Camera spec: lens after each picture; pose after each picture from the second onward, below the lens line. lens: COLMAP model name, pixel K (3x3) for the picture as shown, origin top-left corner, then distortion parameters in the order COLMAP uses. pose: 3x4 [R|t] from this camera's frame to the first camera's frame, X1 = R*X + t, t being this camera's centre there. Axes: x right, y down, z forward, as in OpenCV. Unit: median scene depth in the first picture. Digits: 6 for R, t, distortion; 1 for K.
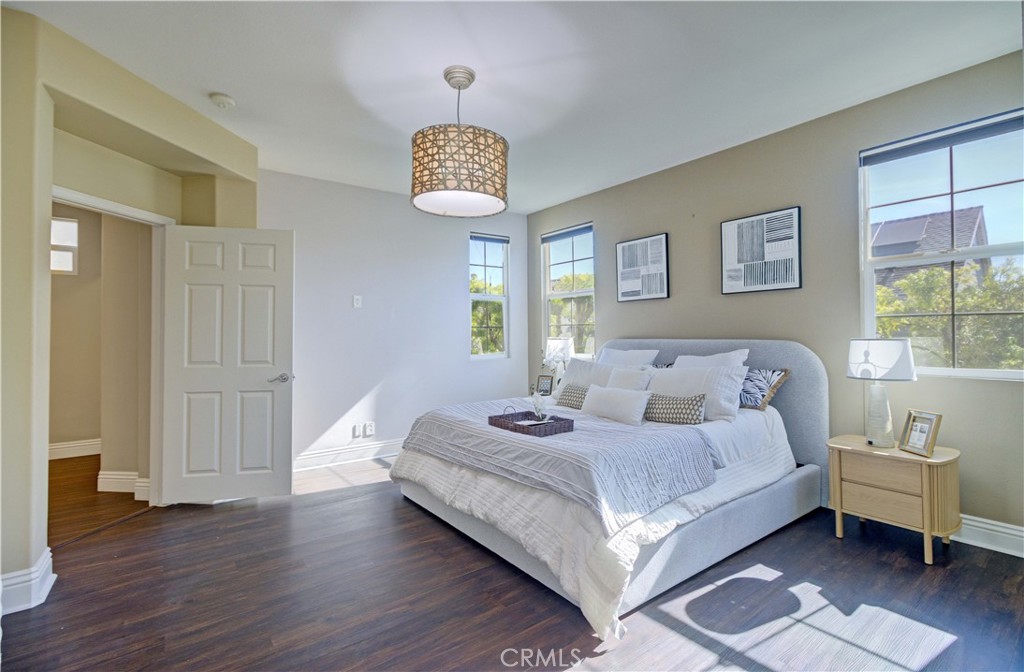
lens RADIAL K [[469.5, 0, 514.6], [0, 469.5, 329.9], [0, 0, 1]] dist [-0.002121, -0.000531]
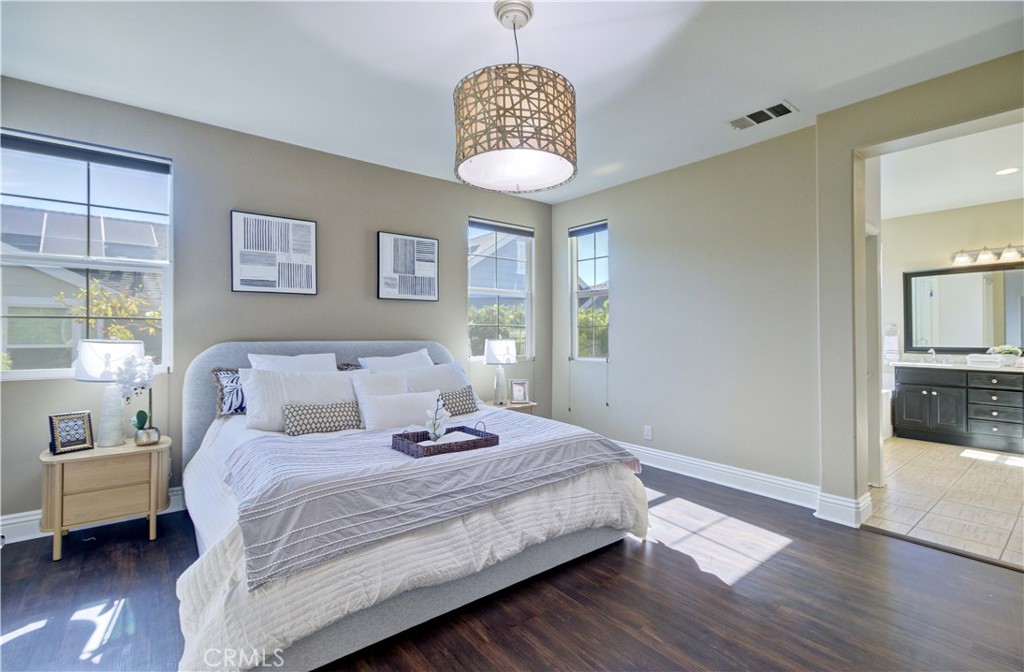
lens RADIAL K [[469.5, 0, 514.6], [0, 469.5, 329.9], [0, 0, 1]] dist [-0.002121, -0.000531]
pose [[-0.019642, 0.014615, 0.999700, -0.680705], [-0.010112, 0.999839, -0.014816, 0.009615], [-0.999756, -0.010400, -0.019491, 0.755862]]
